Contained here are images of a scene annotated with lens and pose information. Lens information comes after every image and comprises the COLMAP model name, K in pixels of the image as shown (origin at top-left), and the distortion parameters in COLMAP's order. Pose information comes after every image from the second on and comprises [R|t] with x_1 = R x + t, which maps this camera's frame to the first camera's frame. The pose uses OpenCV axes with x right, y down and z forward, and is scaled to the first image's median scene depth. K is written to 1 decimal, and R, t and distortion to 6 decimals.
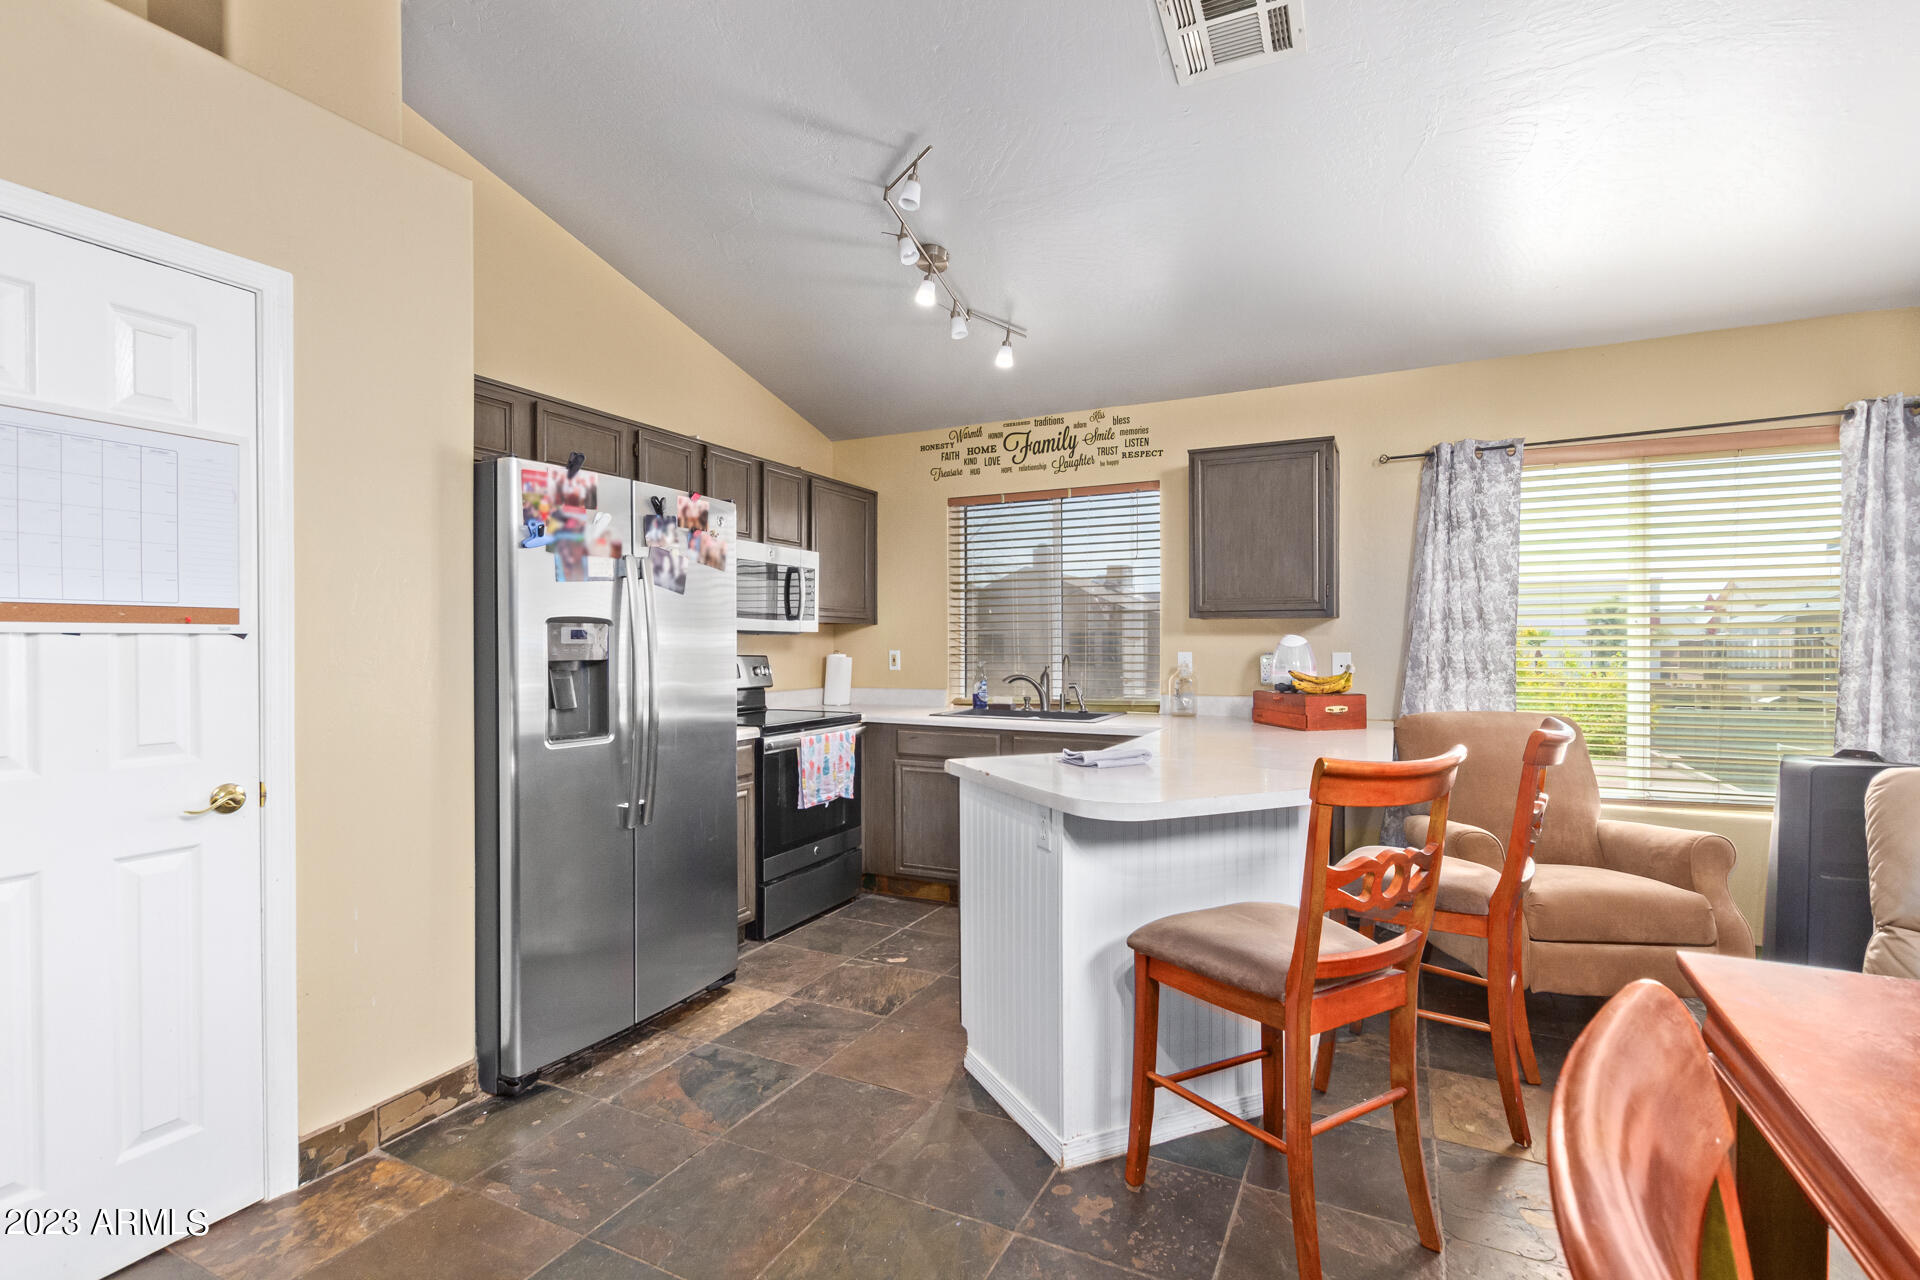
lens RADIAL K [[877.5, 0, 960.6], [0, 877.5, 650.8], [0, 0, 1]] dist [0.001076, 0.000097]
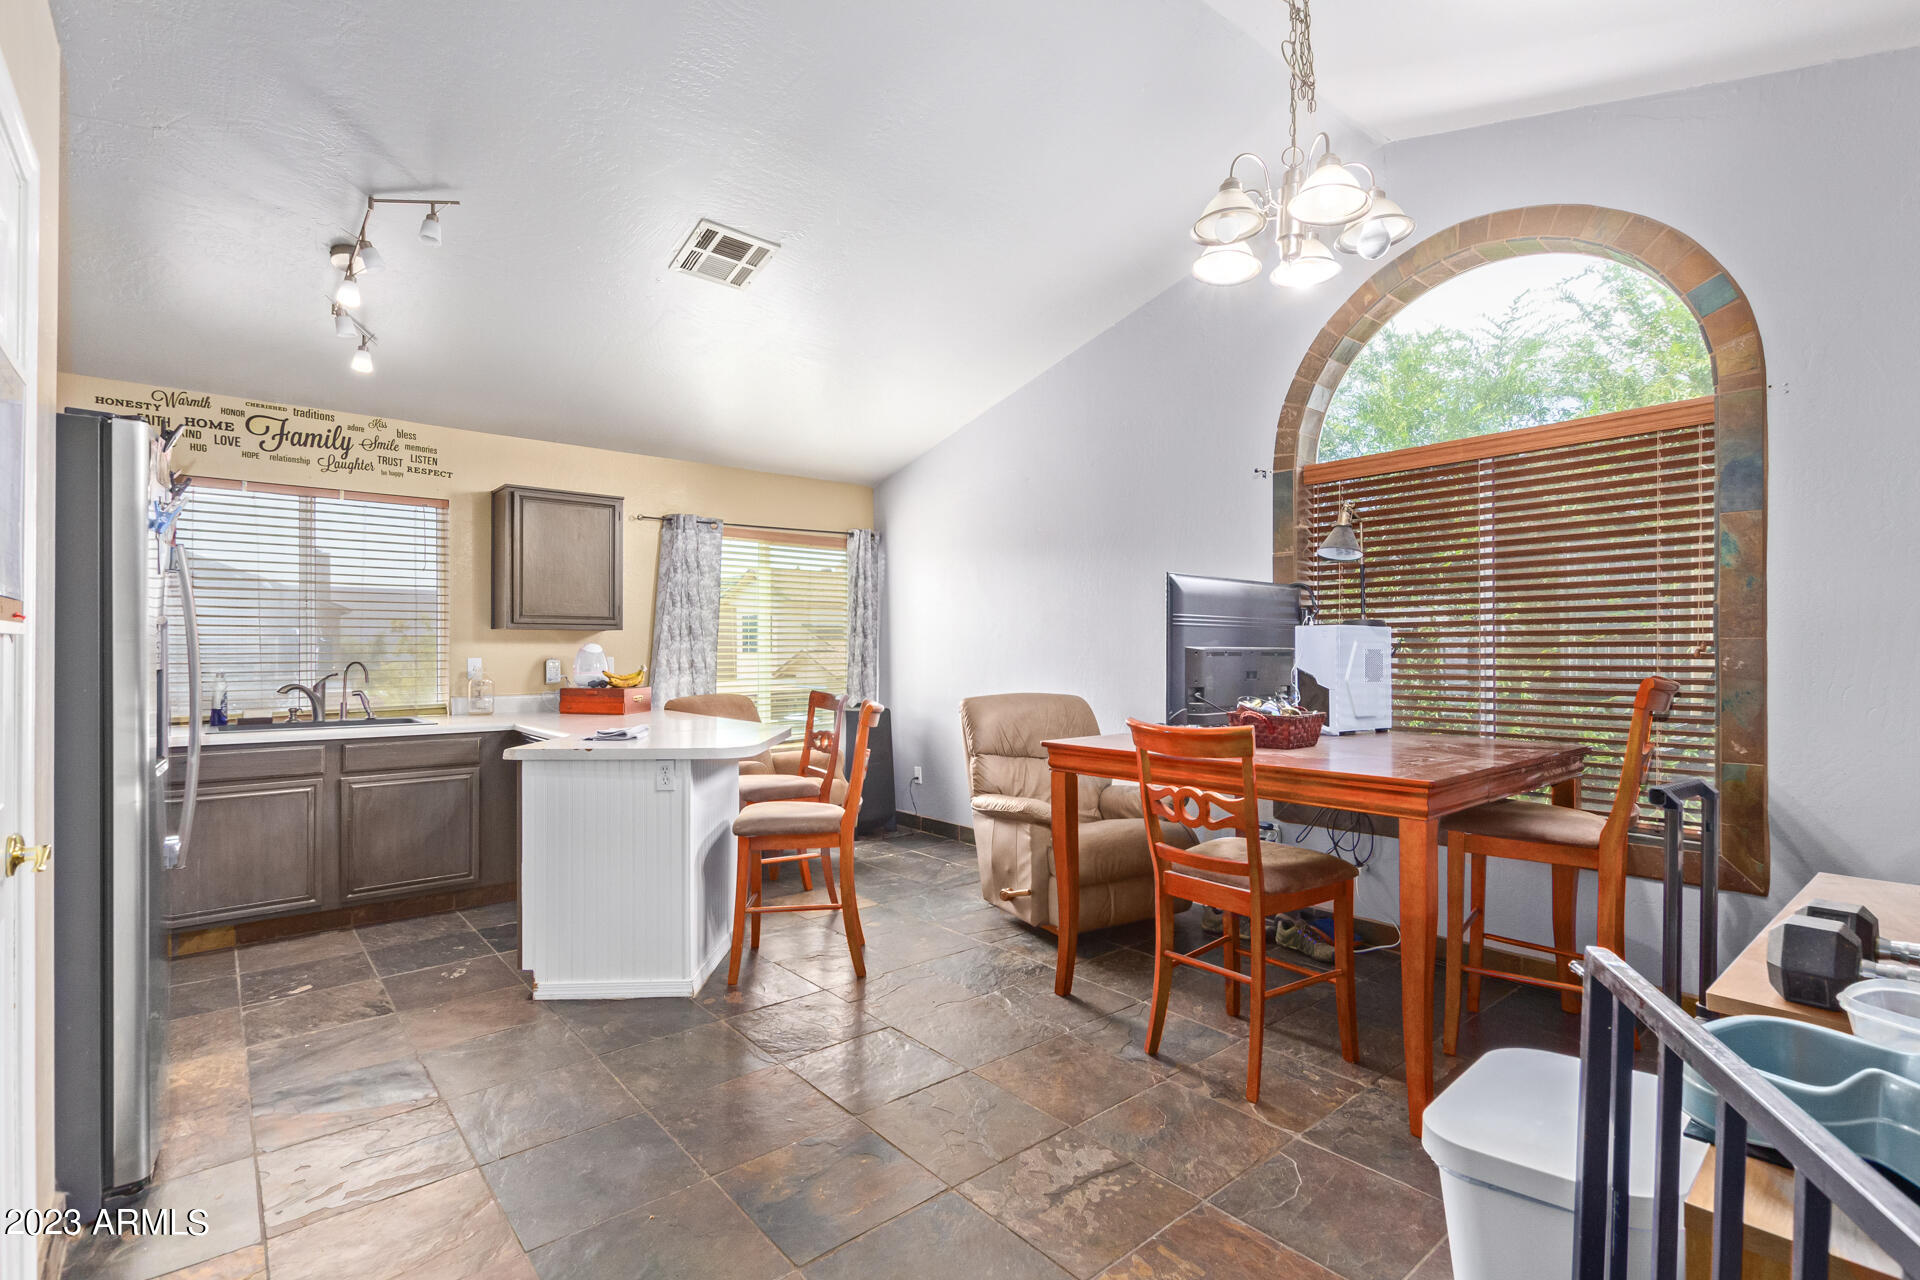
lens RADIAL K [[877.5, 0, 962.8], [0, 877.5, 647.9], [0, 0, 1]] dist [0.001076, 0.000097]
pose [[0.388781, 0.001492, 0.921329, -0.517396], [0.010343, 0.999929, -0.005984, 0.002707], [-0.921272, 0.011856, 0.388738, -0.009564]]
